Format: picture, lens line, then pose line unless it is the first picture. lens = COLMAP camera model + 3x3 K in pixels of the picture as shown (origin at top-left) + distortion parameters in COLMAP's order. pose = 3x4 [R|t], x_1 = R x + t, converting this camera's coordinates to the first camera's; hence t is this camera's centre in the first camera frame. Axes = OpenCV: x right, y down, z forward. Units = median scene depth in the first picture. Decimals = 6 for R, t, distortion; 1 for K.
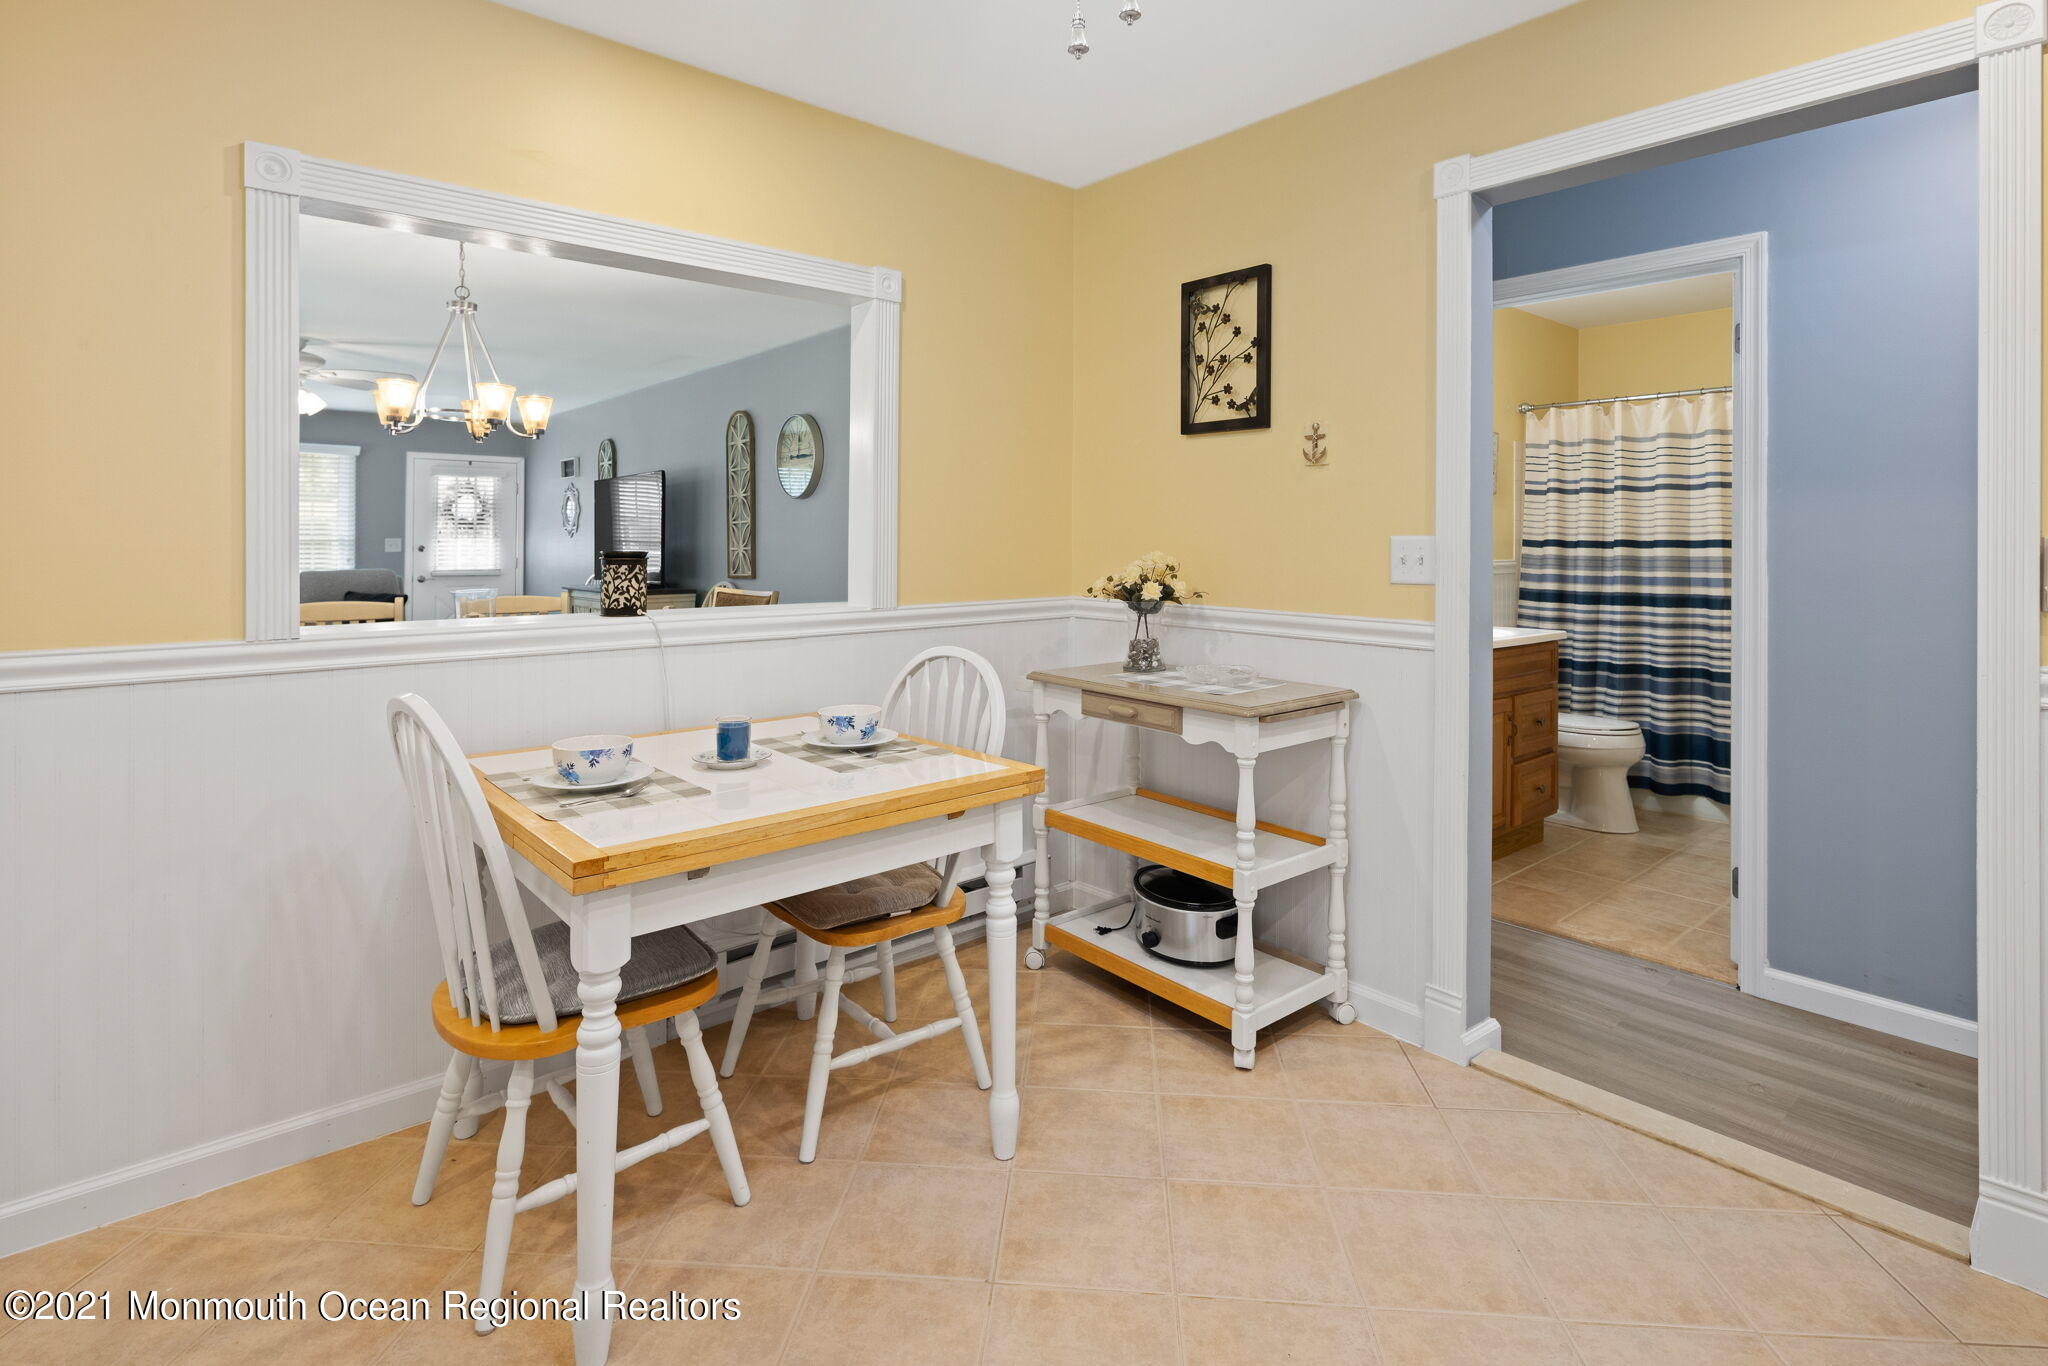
lens RADIAL K [[988.6, 0, 1023.0], [0, 988.6, 551.7], [0, 0, 1]] dist [0.009236, -0.006730]
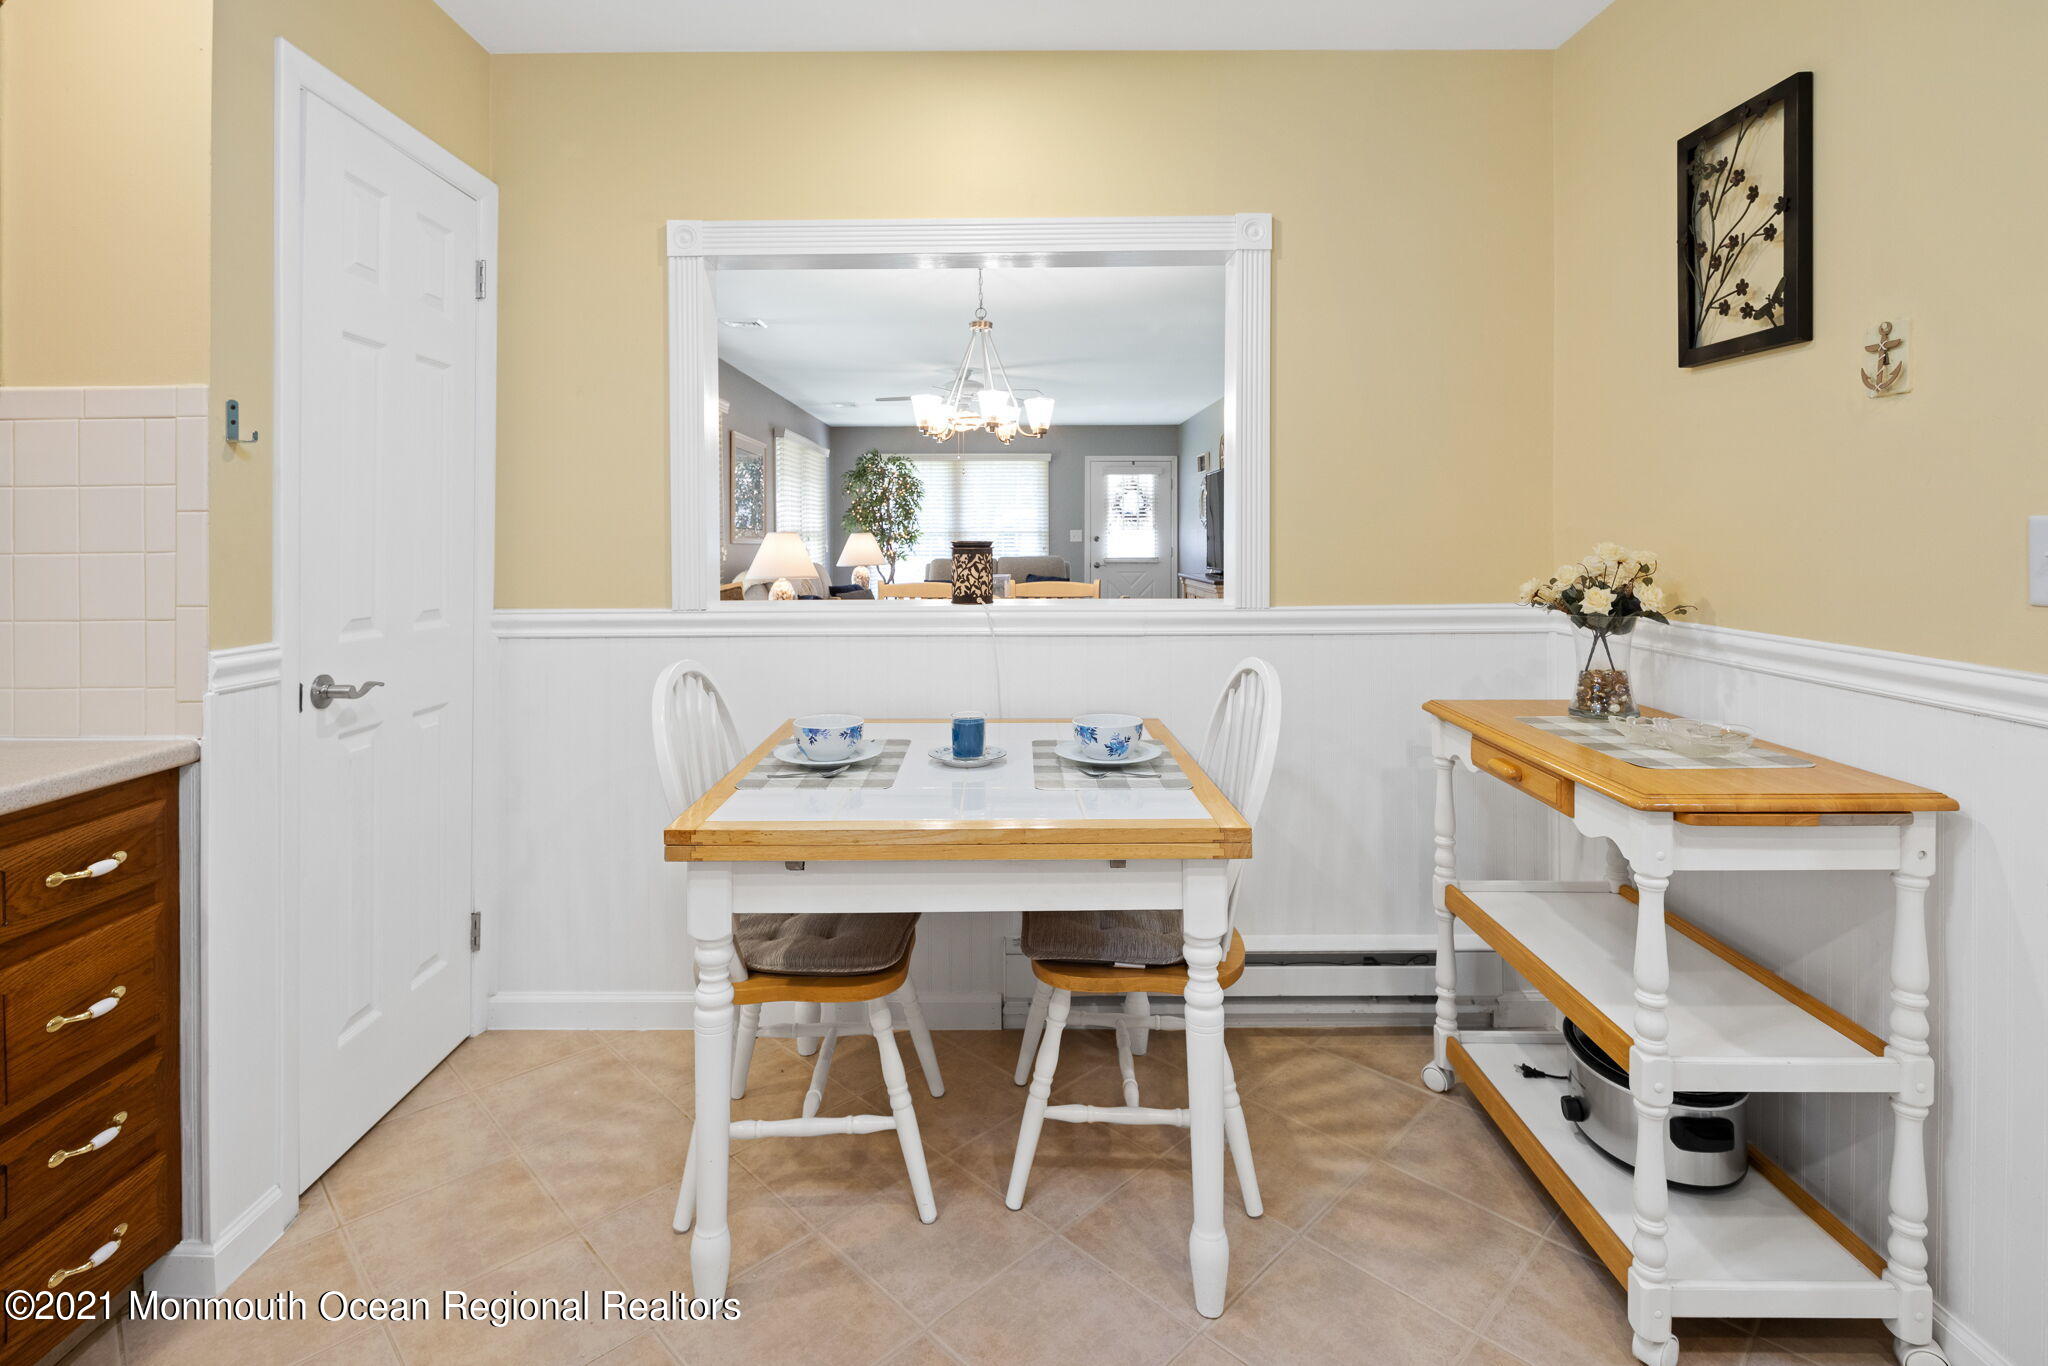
lens RADIAL K [[988.6, 0, 992.1], [0, 988.6, 541.2], [0, 0, 1]] dist [0.009236, -0.006730]
pose [[0.760655, 0.002241, -0.649152, 0.281379], [-0.002815, 0.999996, 0.000153, -0.000411], [0.649150, 0.001711, 0.760658, 0.226043]]
